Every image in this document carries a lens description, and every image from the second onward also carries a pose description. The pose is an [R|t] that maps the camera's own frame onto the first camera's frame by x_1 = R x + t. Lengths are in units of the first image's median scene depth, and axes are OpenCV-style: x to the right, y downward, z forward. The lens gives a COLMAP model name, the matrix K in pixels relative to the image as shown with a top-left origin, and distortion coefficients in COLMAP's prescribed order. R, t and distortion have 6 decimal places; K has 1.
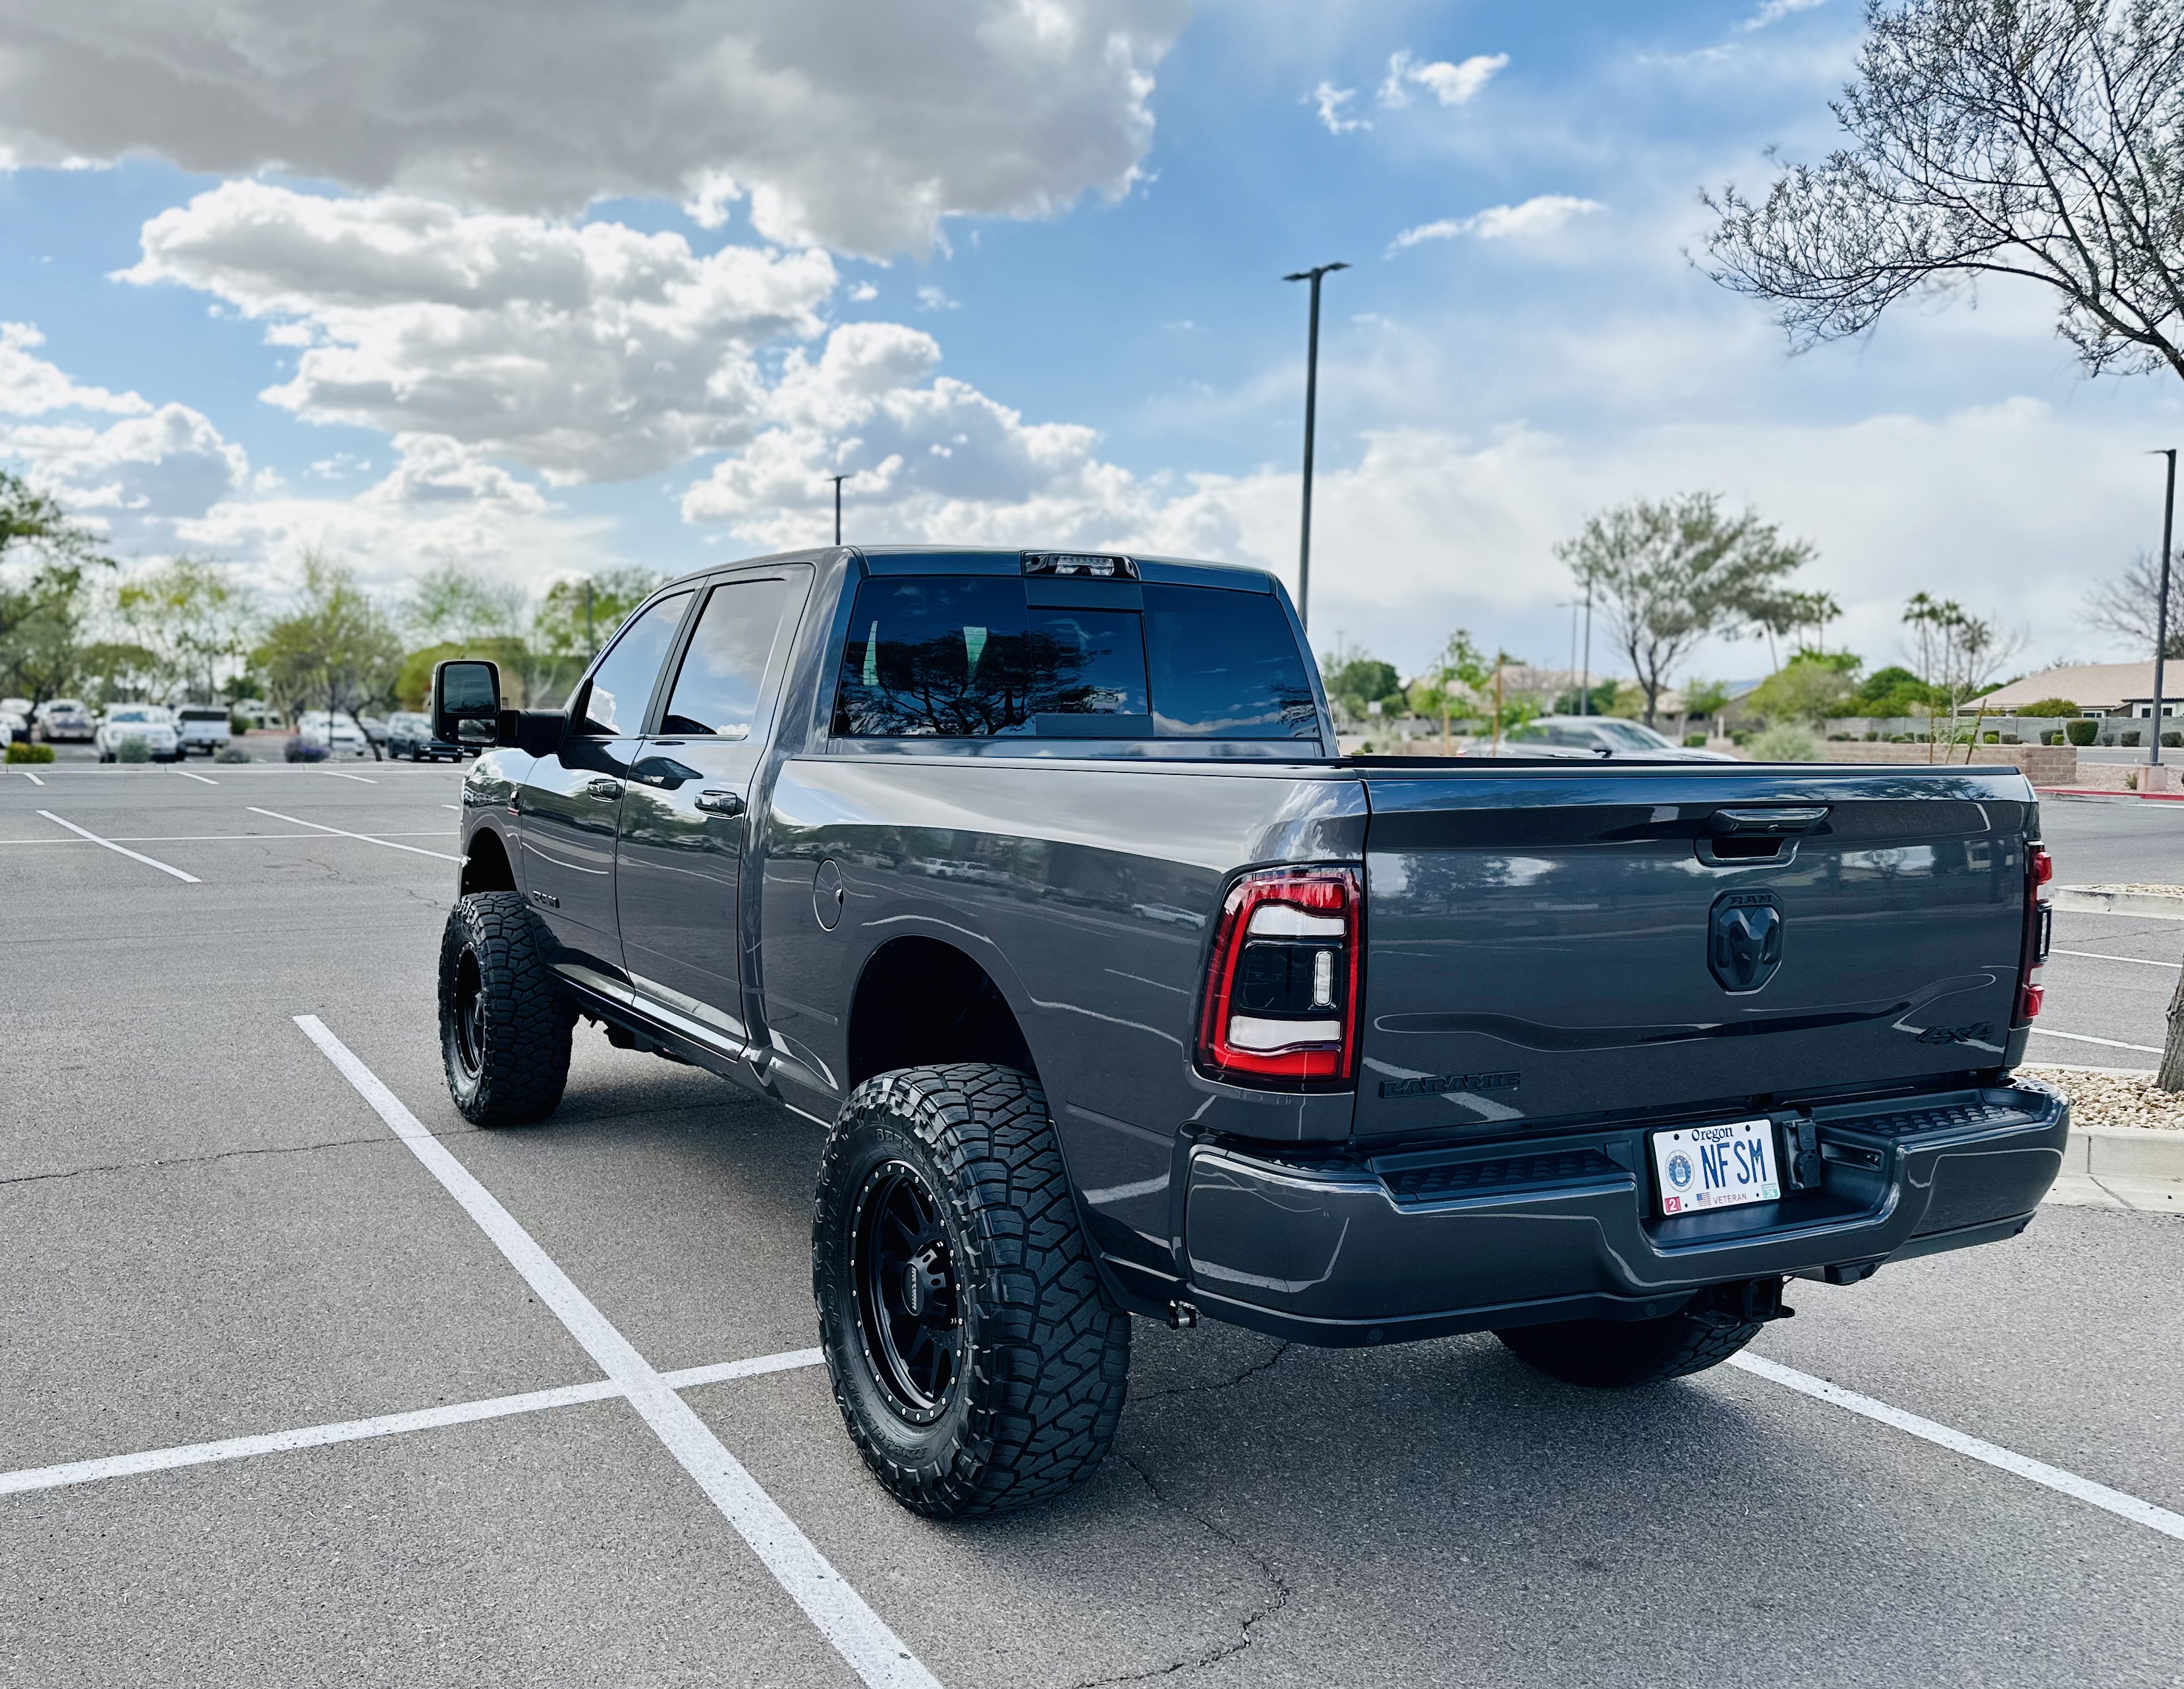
lens RADIAL K [[1830.7, 0, 852.2], [0, 1830.7, 844.8], [0, 0, 1]] dist [0.055020, -0.000152]
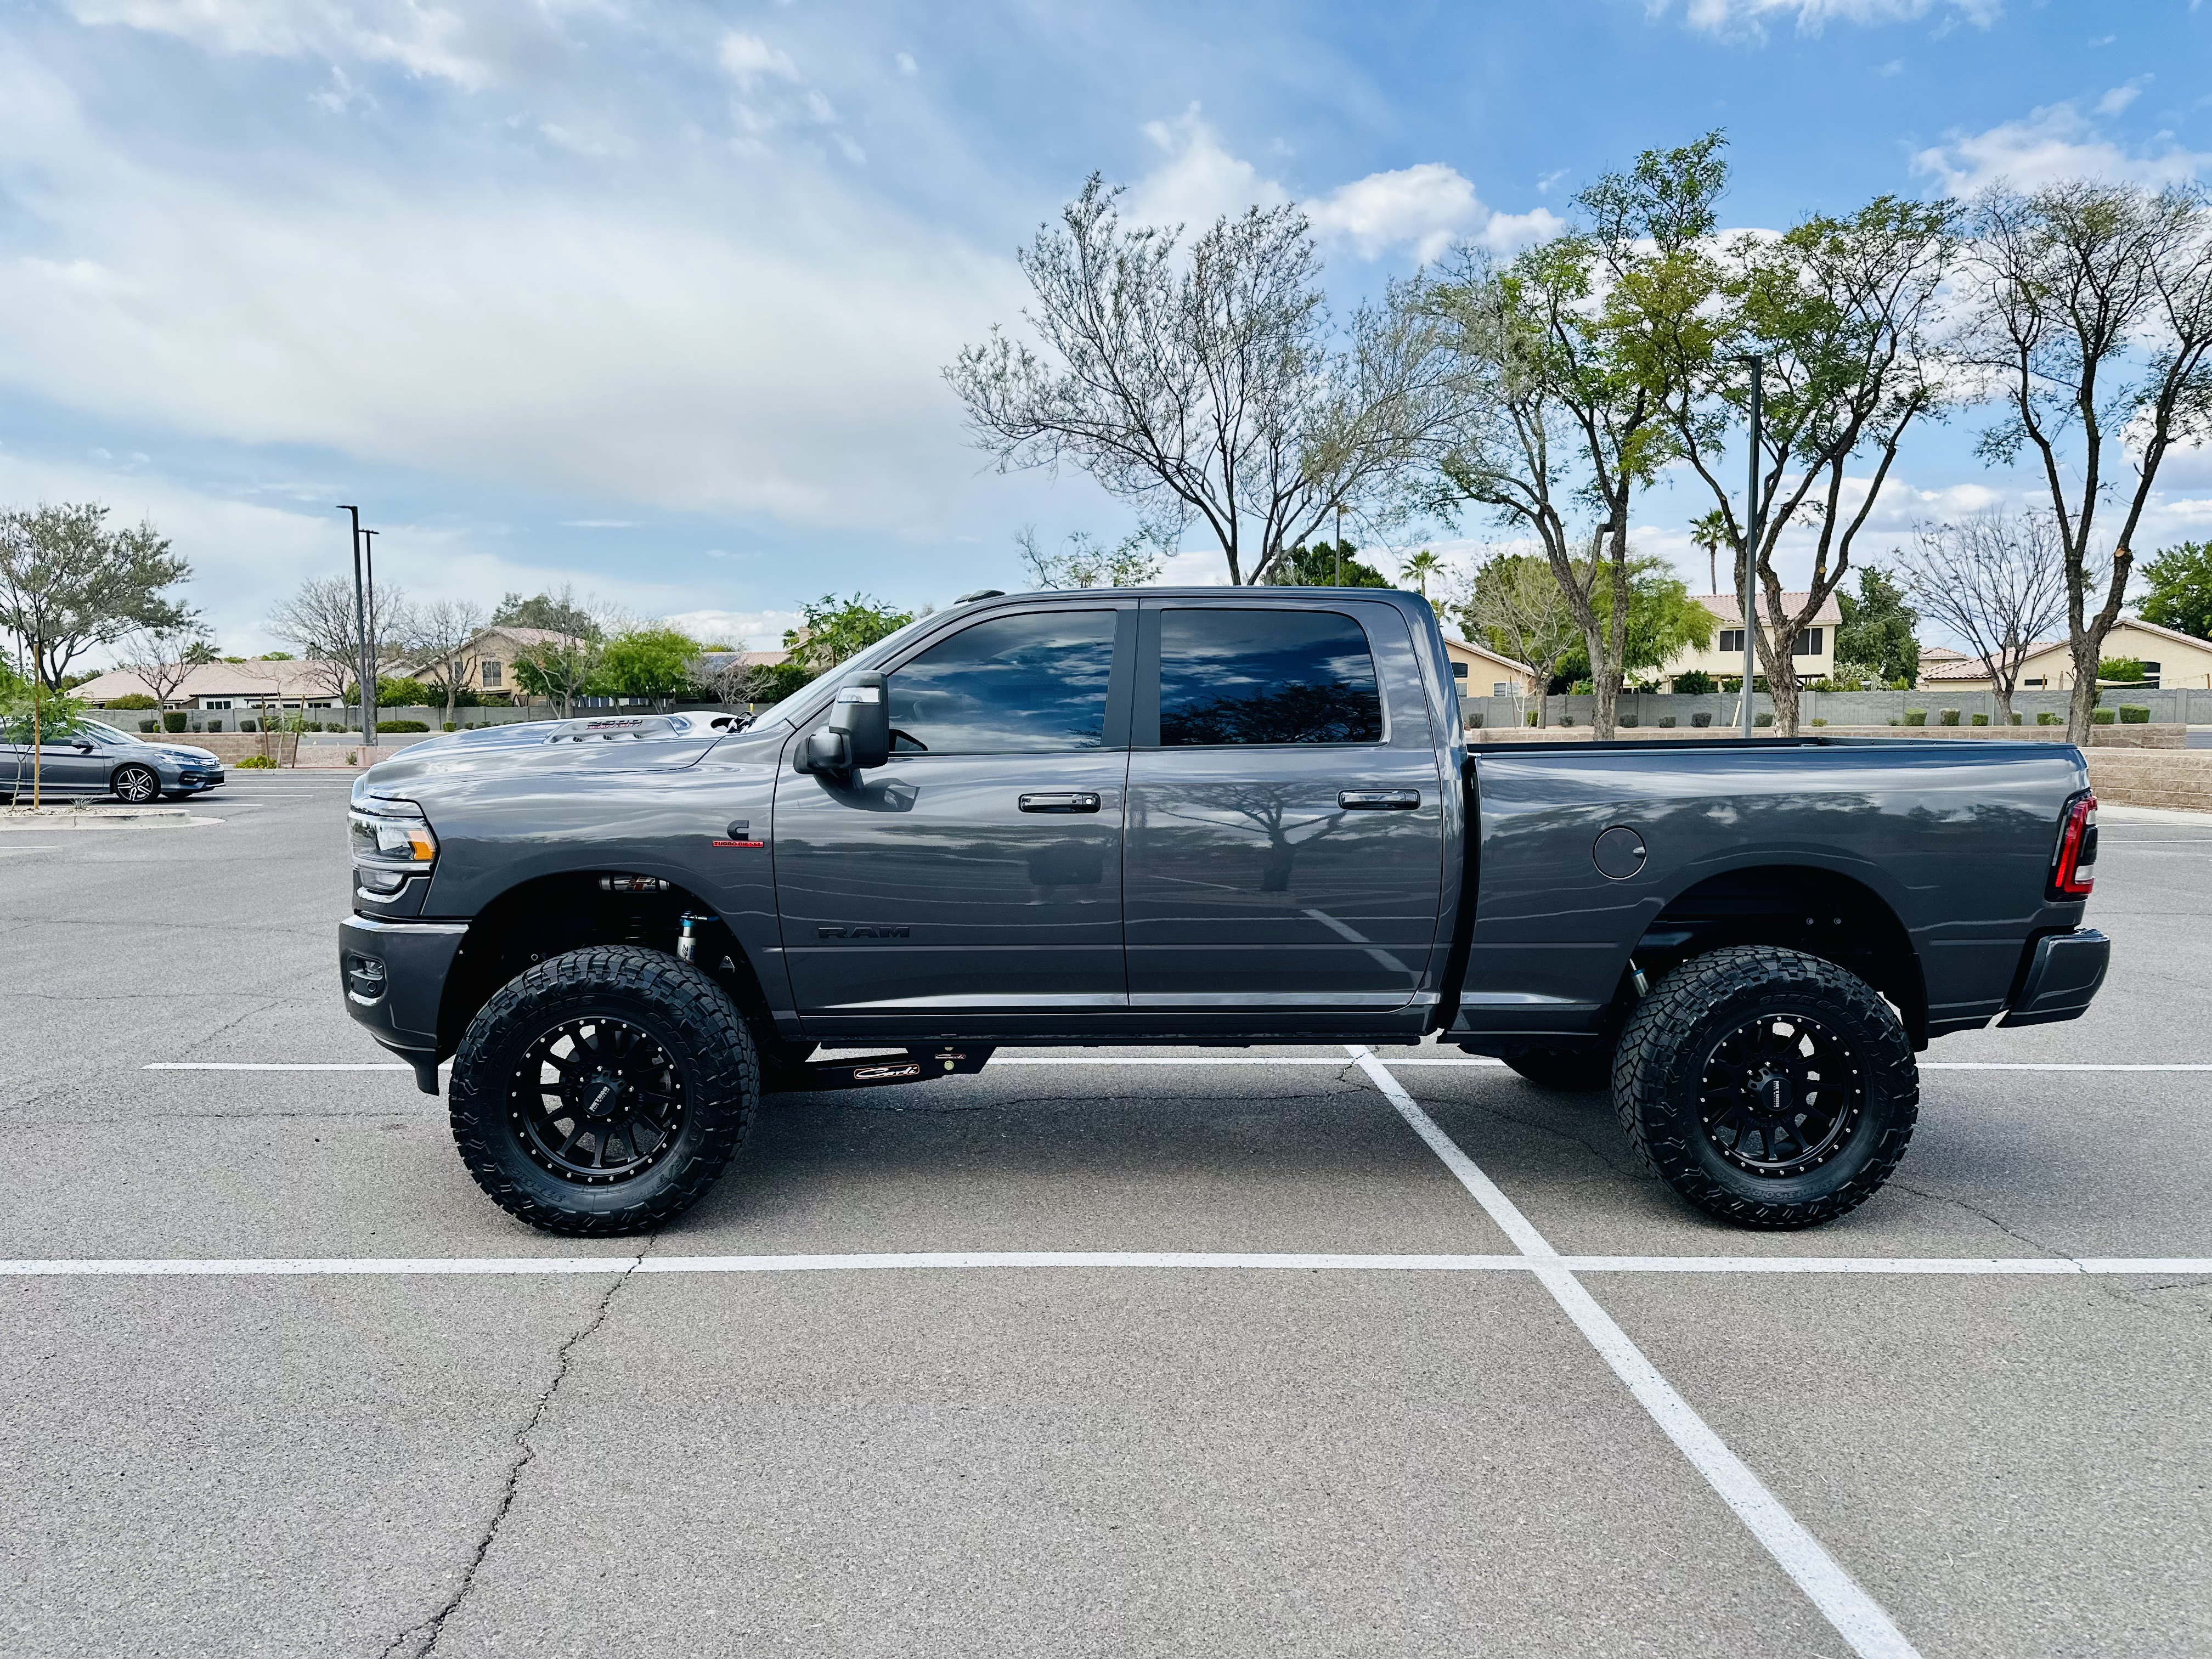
lens RADIAL K [[1524.3, 0, 1112.1], [0, 1524.3, 926.5], [0, 0, 1]] dist [0.048340, -0.057190]
pose [[0.405786, -0.140545, 0.903097, -0.157766], [0.075002, 0.989894, 0.120353, -0.011440], [-0.910885, 0.018897, 0.412227, 0.114334]]
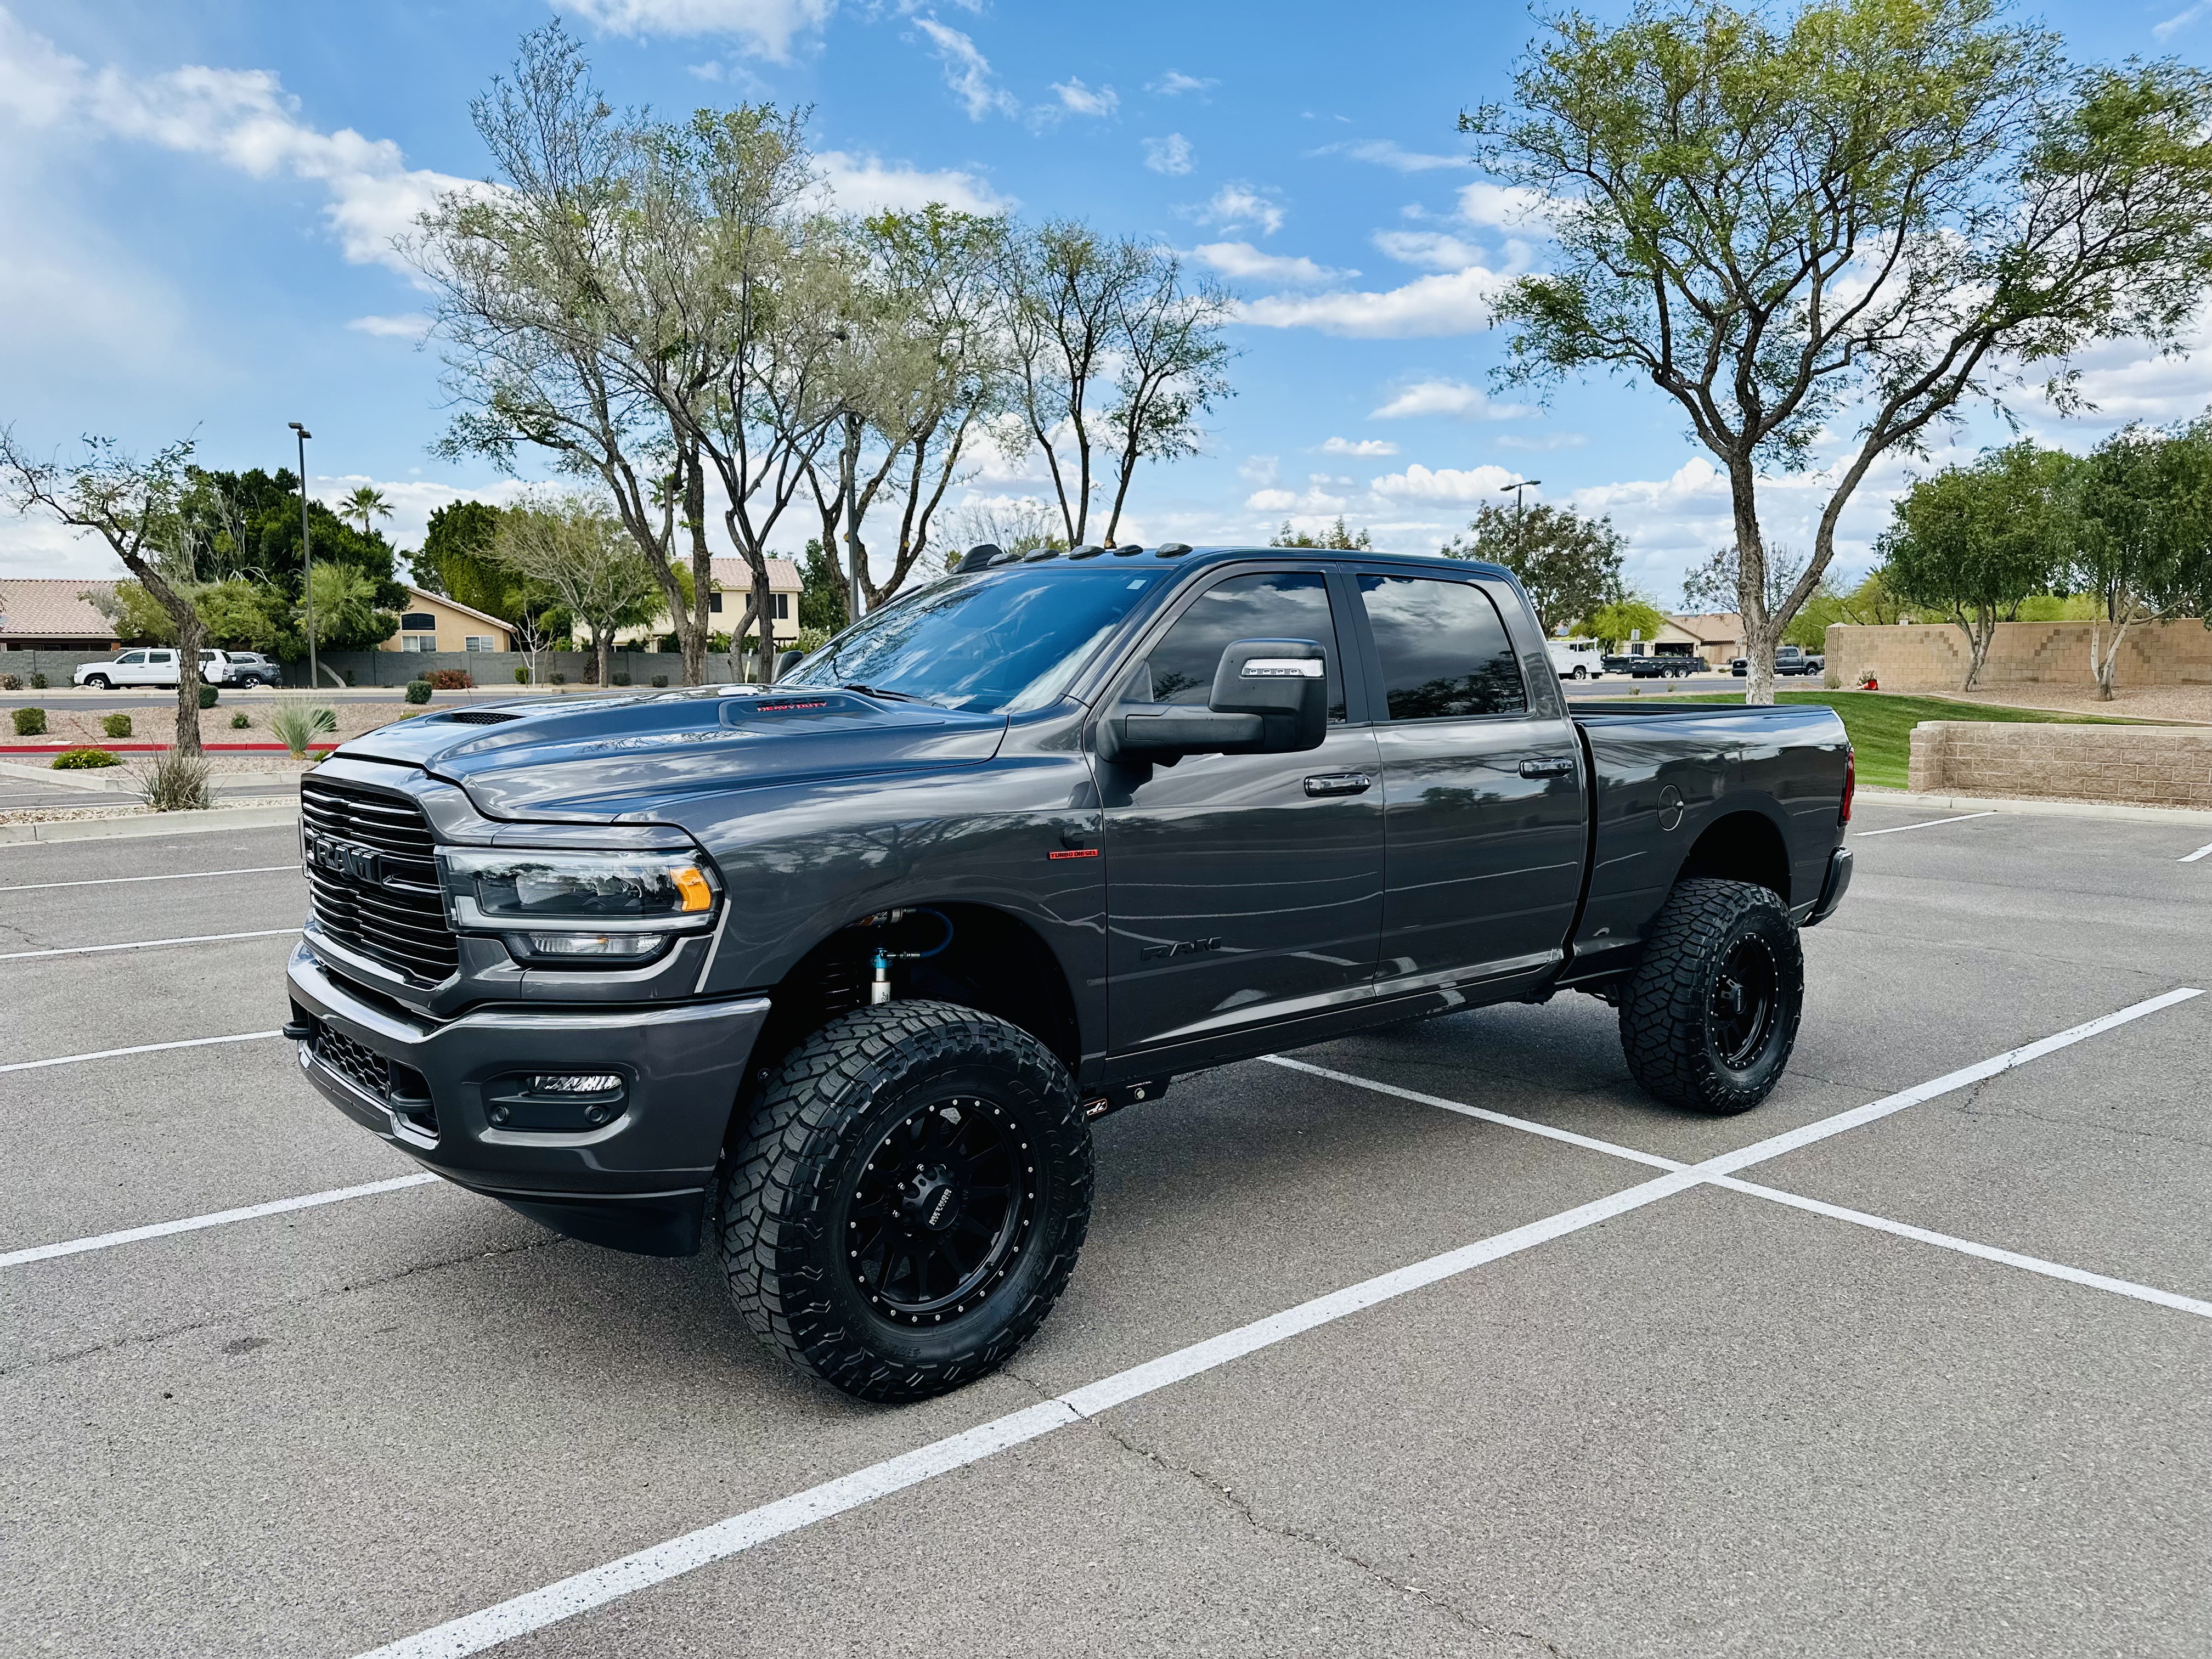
lens RADIAL K [[1525.5, 0, 1098.2], [0, 1525.5, 922.1], [0, 0, 1]] dist [0.049101, -0.063002]
pose [[-0.254936, -0.170846, 0.951745, -0.150391], [0.063291, 0.979209, 0.192729, -0.021550], [-0.964884, 0.109370, -0.238823, 0.234735]]
